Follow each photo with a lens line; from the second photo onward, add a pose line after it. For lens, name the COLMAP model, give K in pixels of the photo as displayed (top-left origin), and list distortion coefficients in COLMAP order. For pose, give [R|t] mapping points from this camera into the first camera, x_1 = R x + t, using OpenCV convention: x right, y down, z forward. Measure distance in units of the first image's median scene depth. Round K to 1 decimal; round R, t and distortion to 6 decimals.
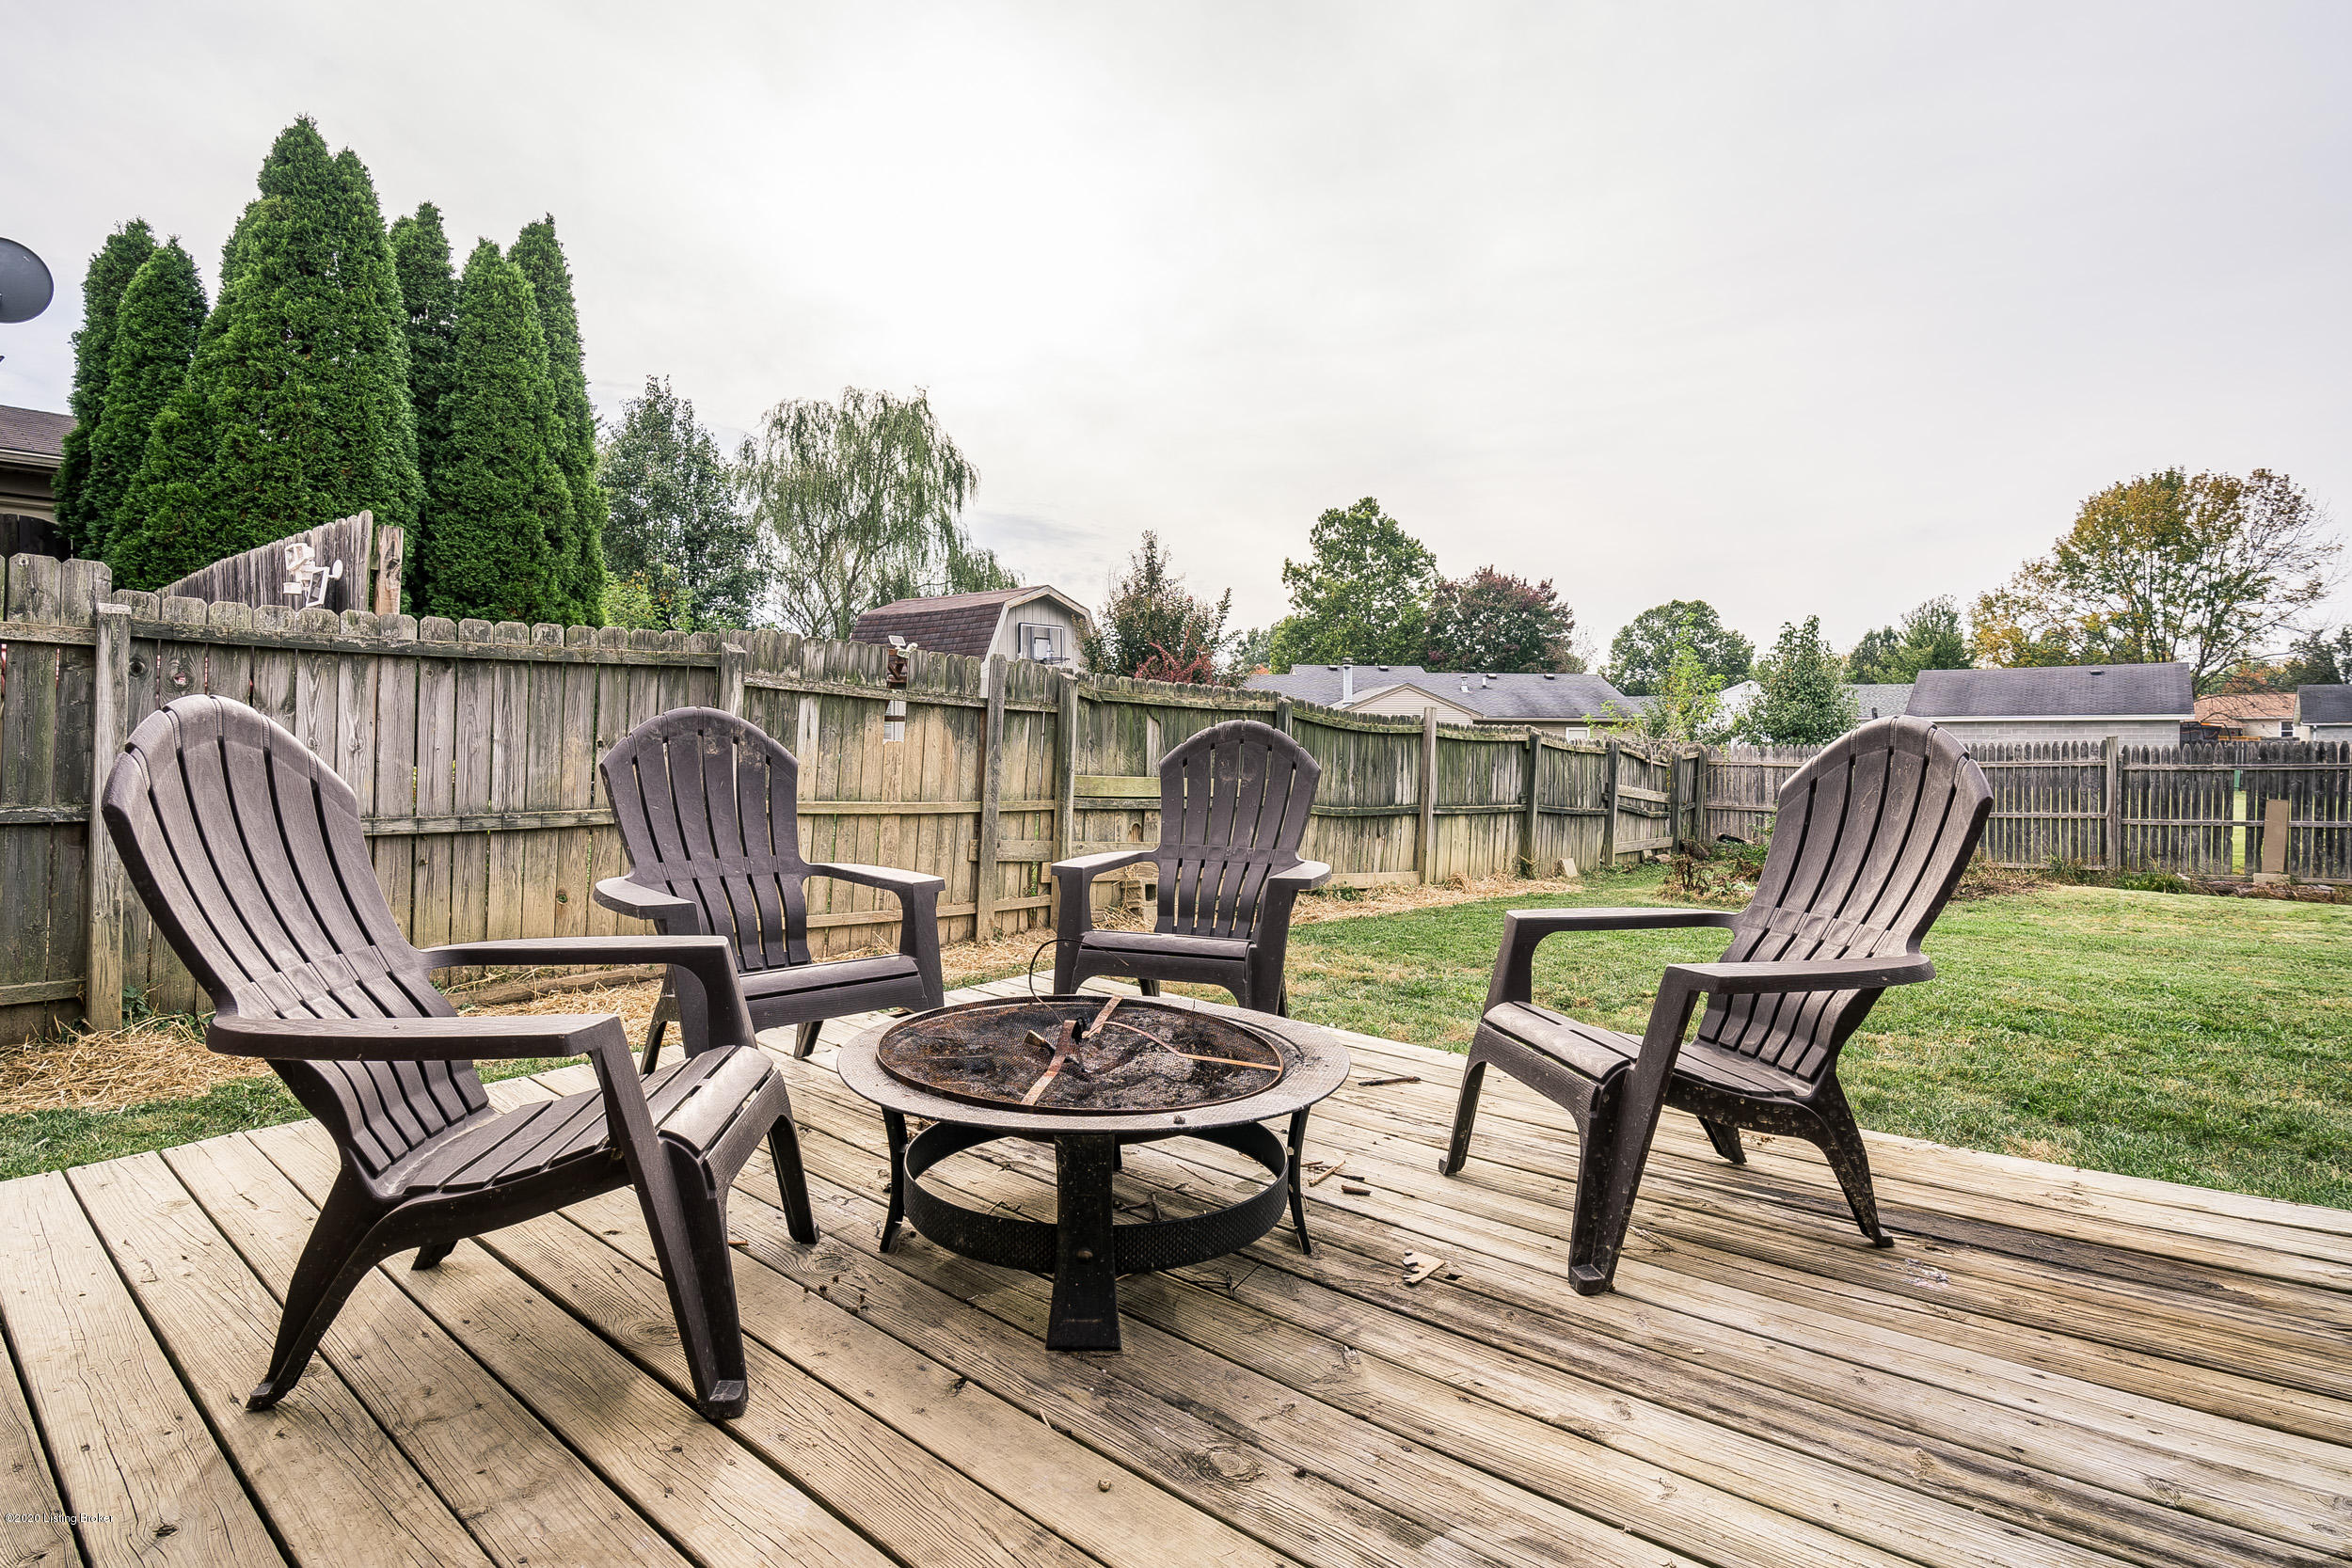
lens RADIAL K [[1212.5, 0, 1176.0], [0, 1212.5, 784.0], [0, 0, 1]] dist [-0.004292, -0.000696]
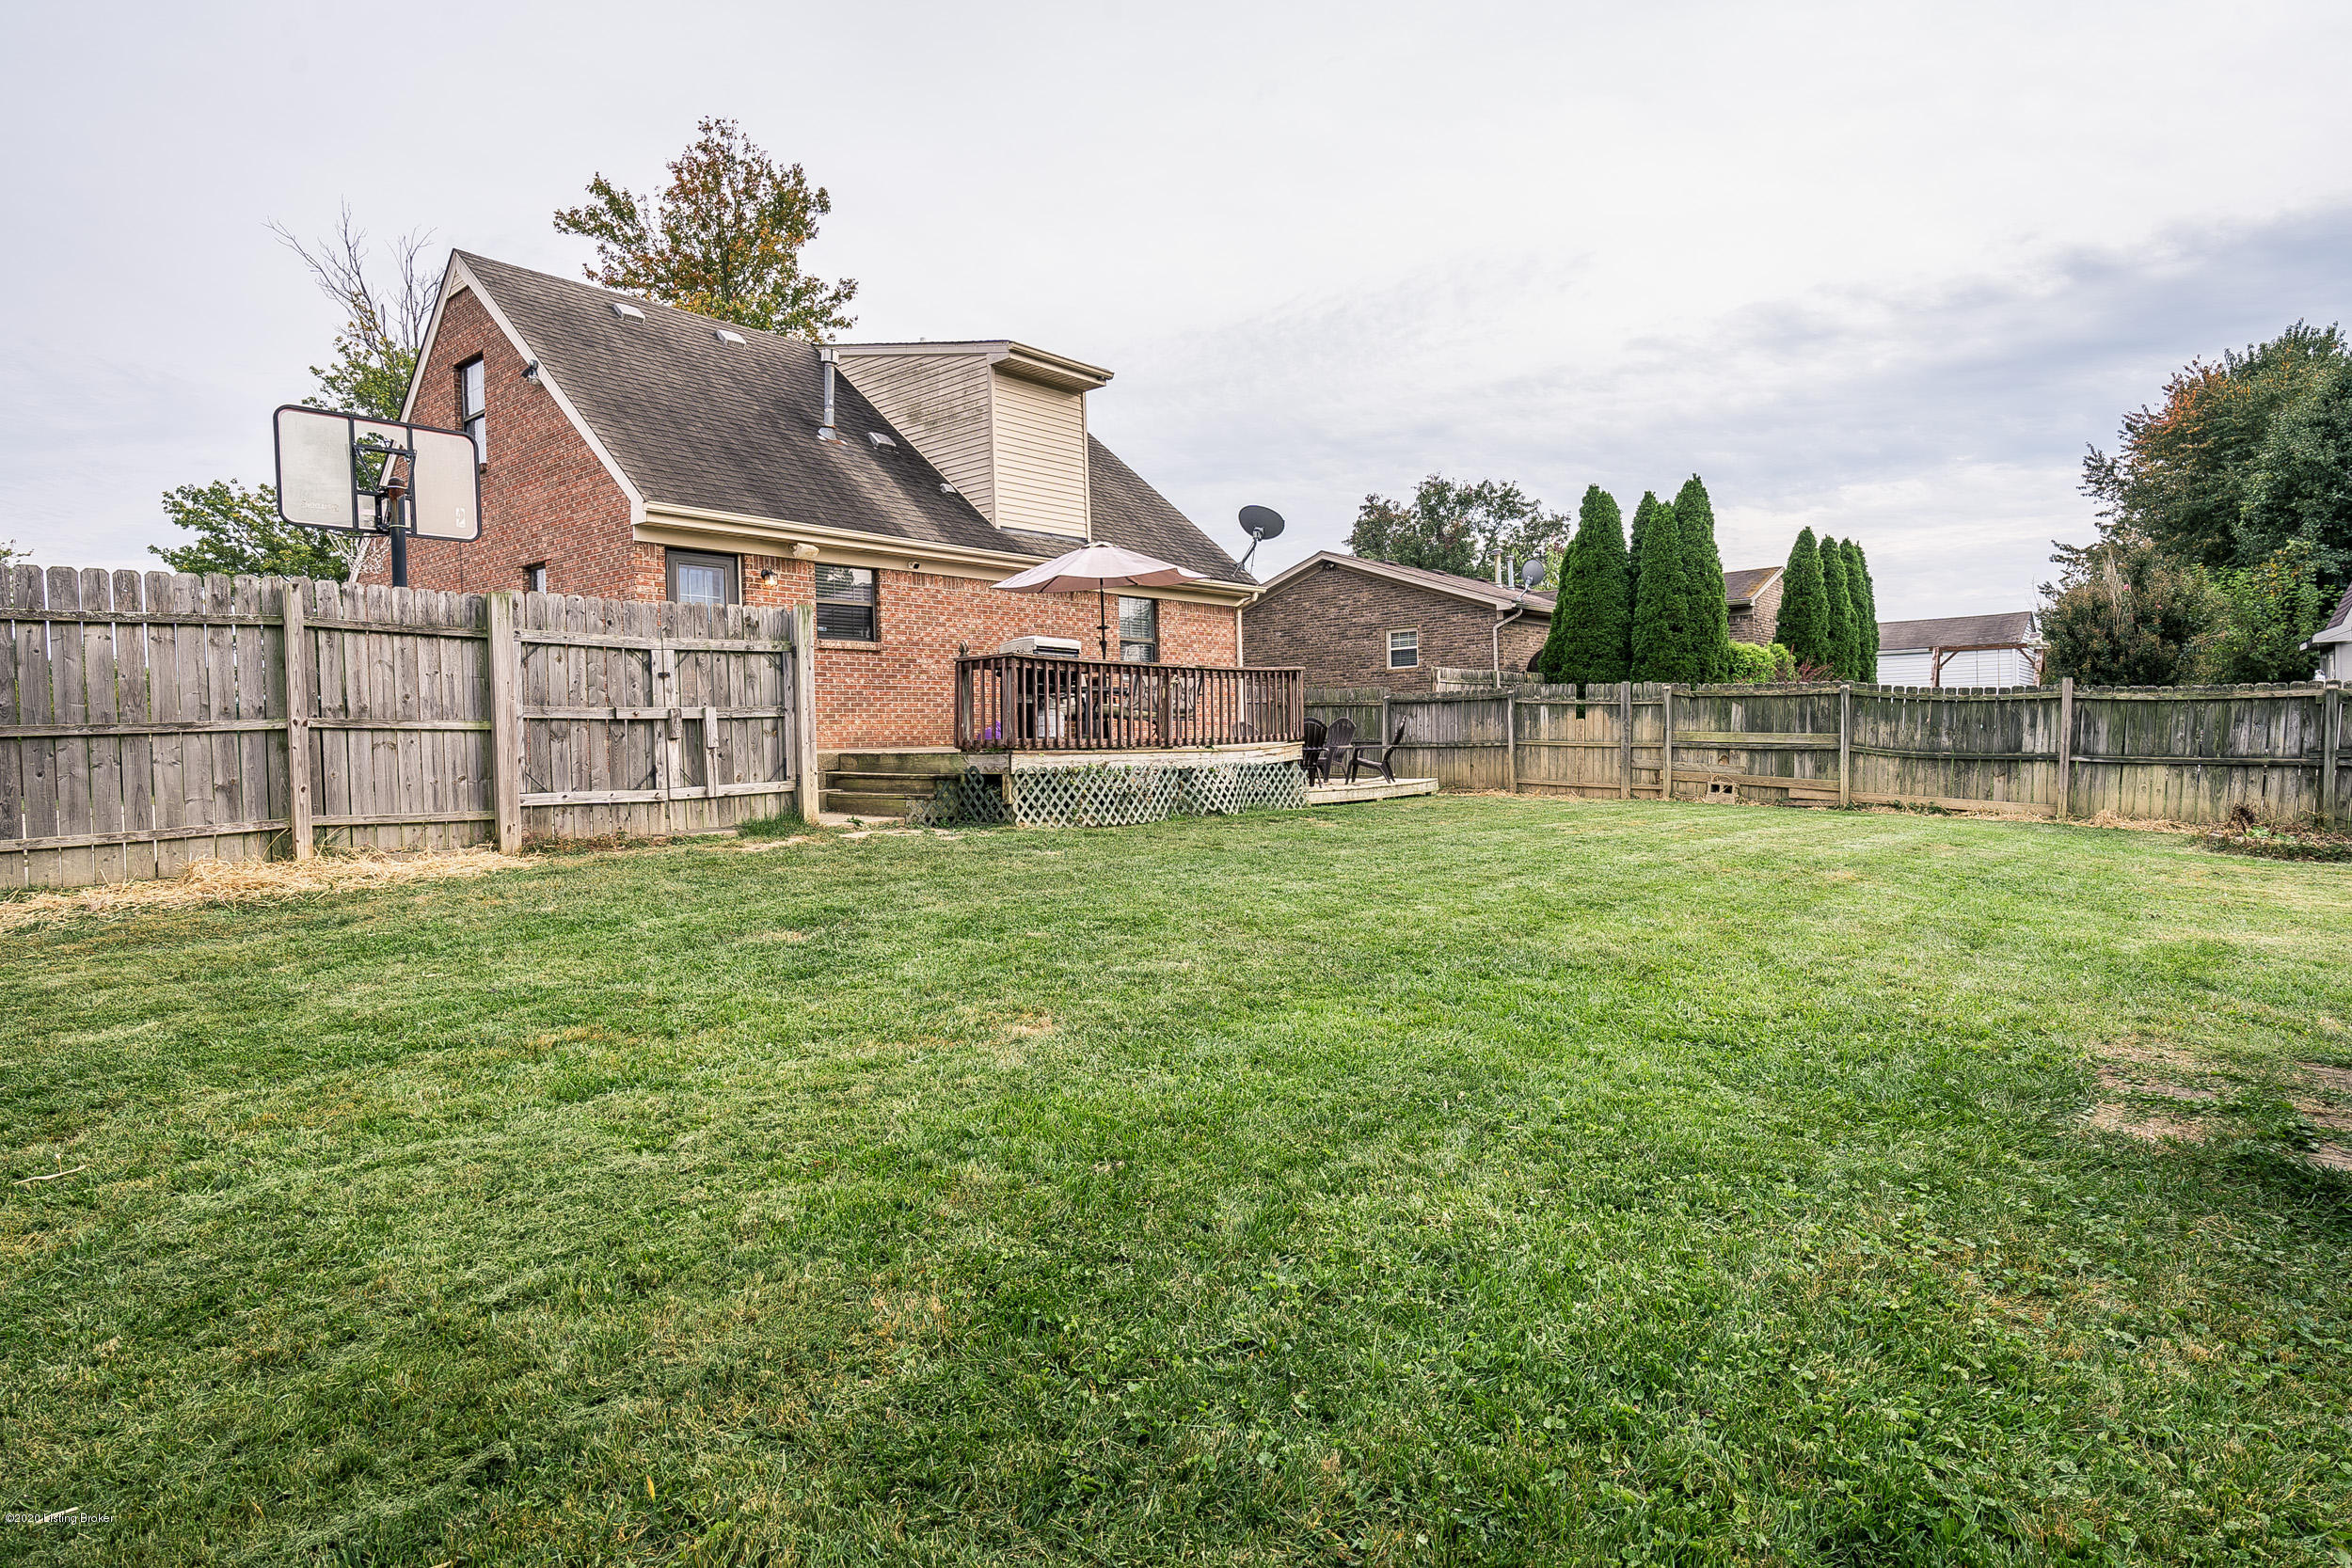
lens RADIAL K [[1212.5, 0, 1176.0], [0, 1212.5, 784.0], [0, 0, 1]] dist [-0.004292, -0.000696]
pose [[0.013687, 0.039859, -0.999112, 1.939282], [-0.005714, 0.999192, 0.039784, 0.005151], [0.999890, 0.005164, 0.013903, 0.054544]]
